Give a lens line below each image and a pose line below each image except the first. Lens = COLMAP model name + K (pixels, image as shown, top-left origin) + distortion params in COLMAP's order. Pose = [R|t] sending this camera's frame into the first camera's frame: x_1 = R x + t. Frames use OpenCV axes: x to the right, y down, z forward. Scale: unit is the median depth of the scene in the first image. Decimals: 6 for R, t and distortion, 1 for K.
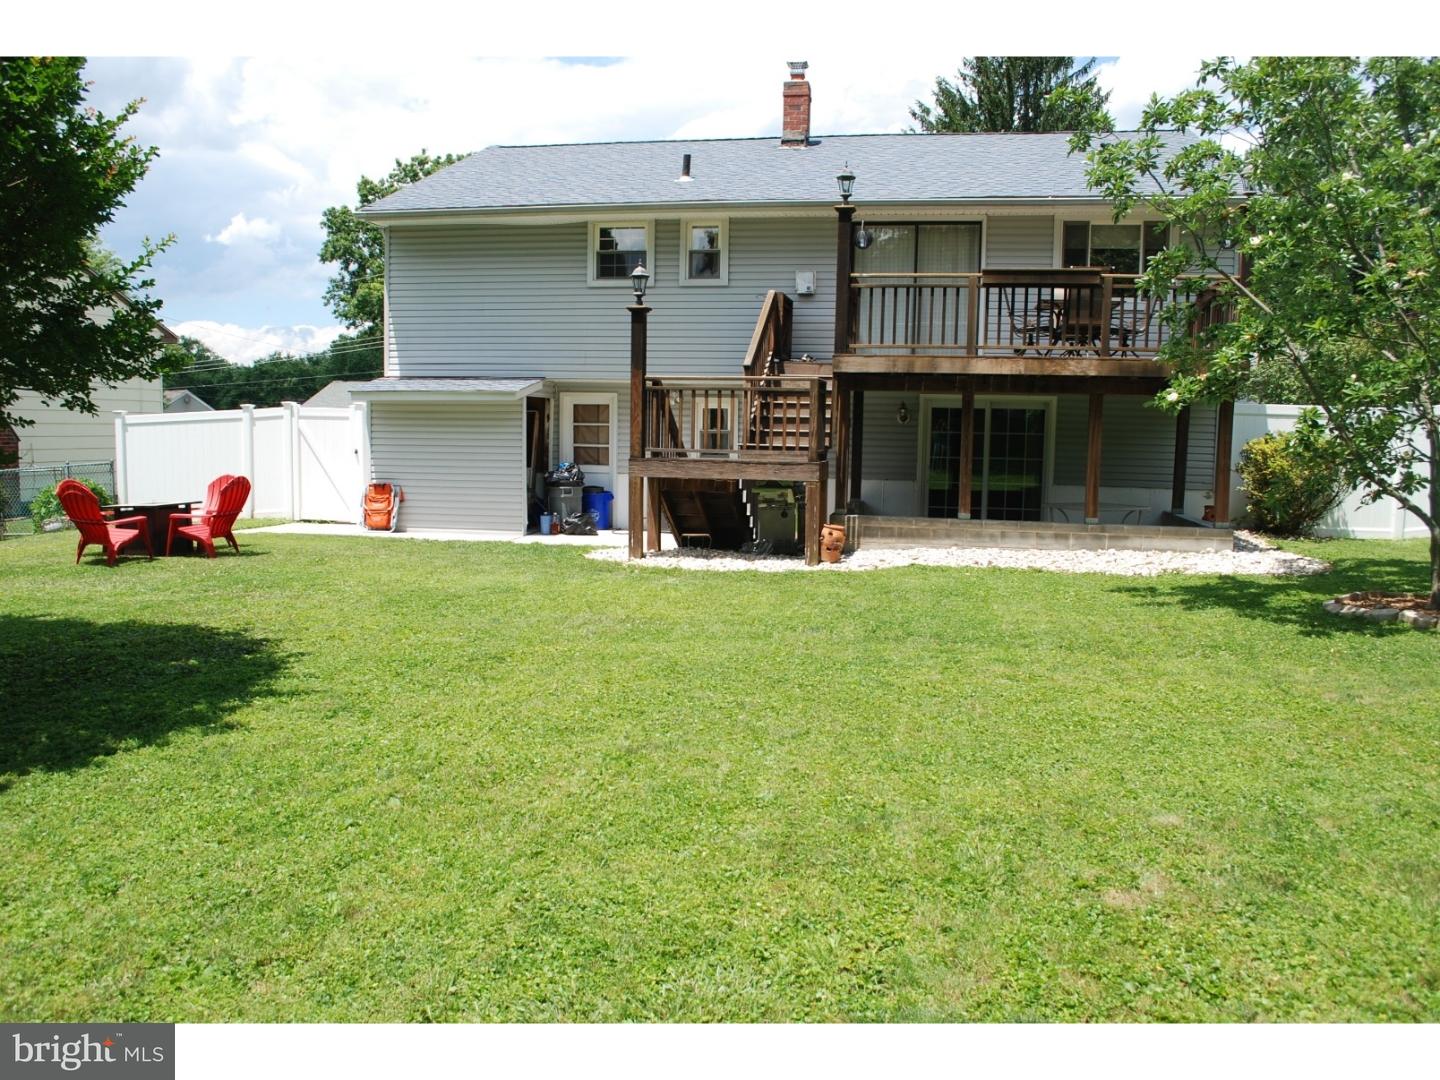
lens RADIAL K [[1127.6, 0, 719.9], [0, 1127.6, 548.1], [0, 0, 1]] dist [-0.078950, 0.005955]
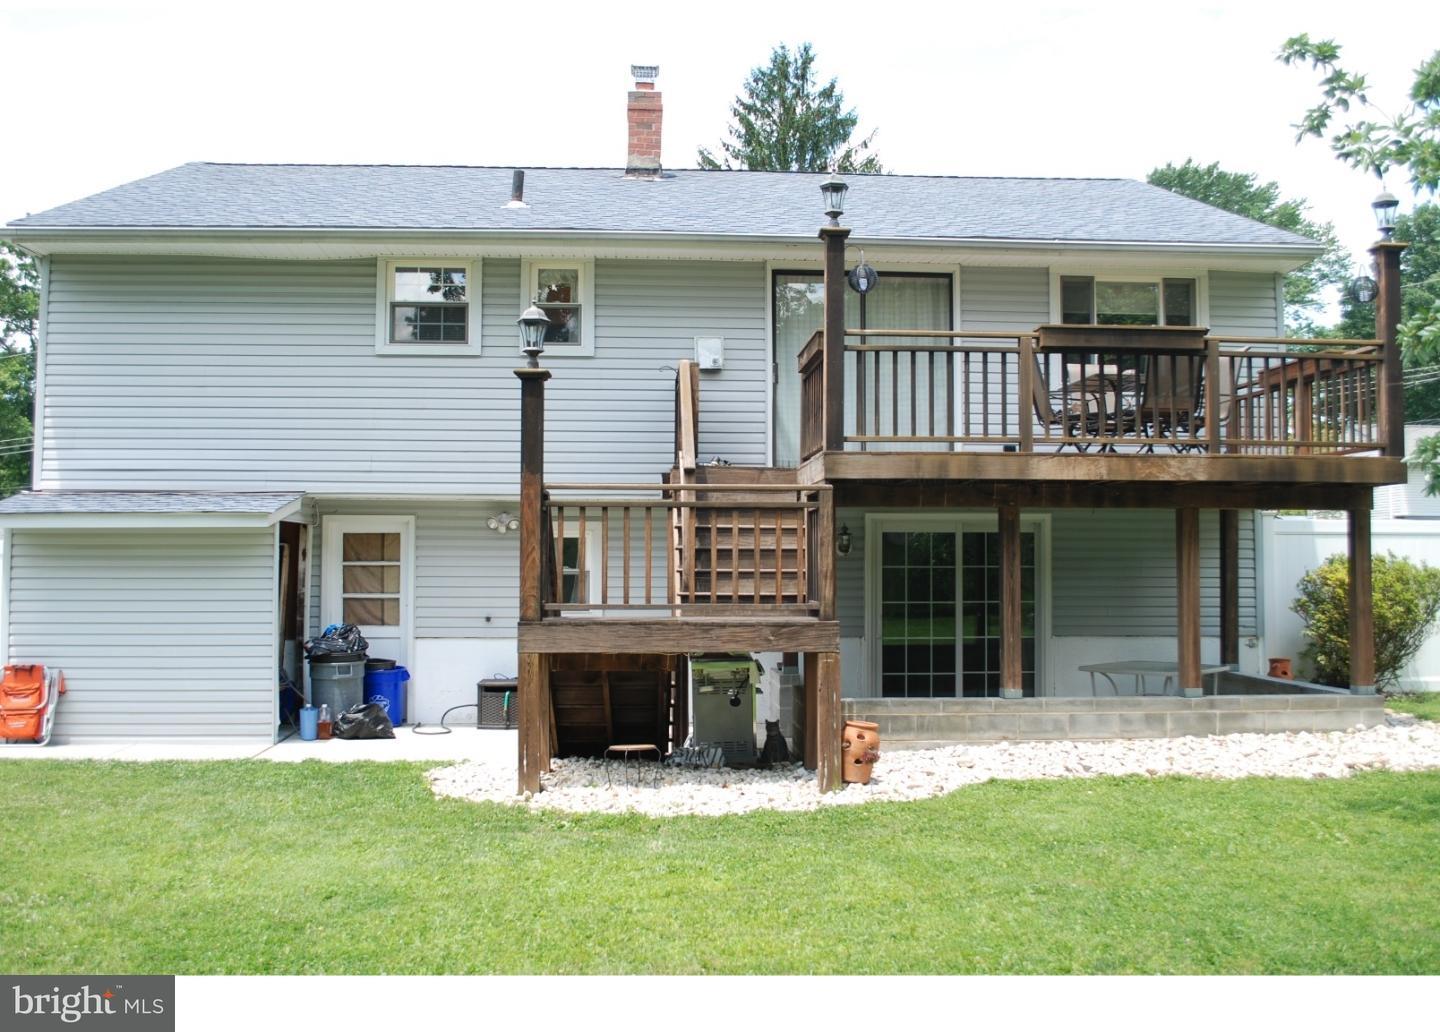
lens RADIAL K [[1318.5, 0, 720.7], [0, 1318.5, 509.8], [0, 0, 1]] dist [-0.062625, 0.000000]
pose [[0.969507, -0.005830, 0.244994, -0.112608], [0.041043, 0.989460, -0.138871, -0.028919], [-0.241602, 0.144692, 0.959527, 0.233013]]
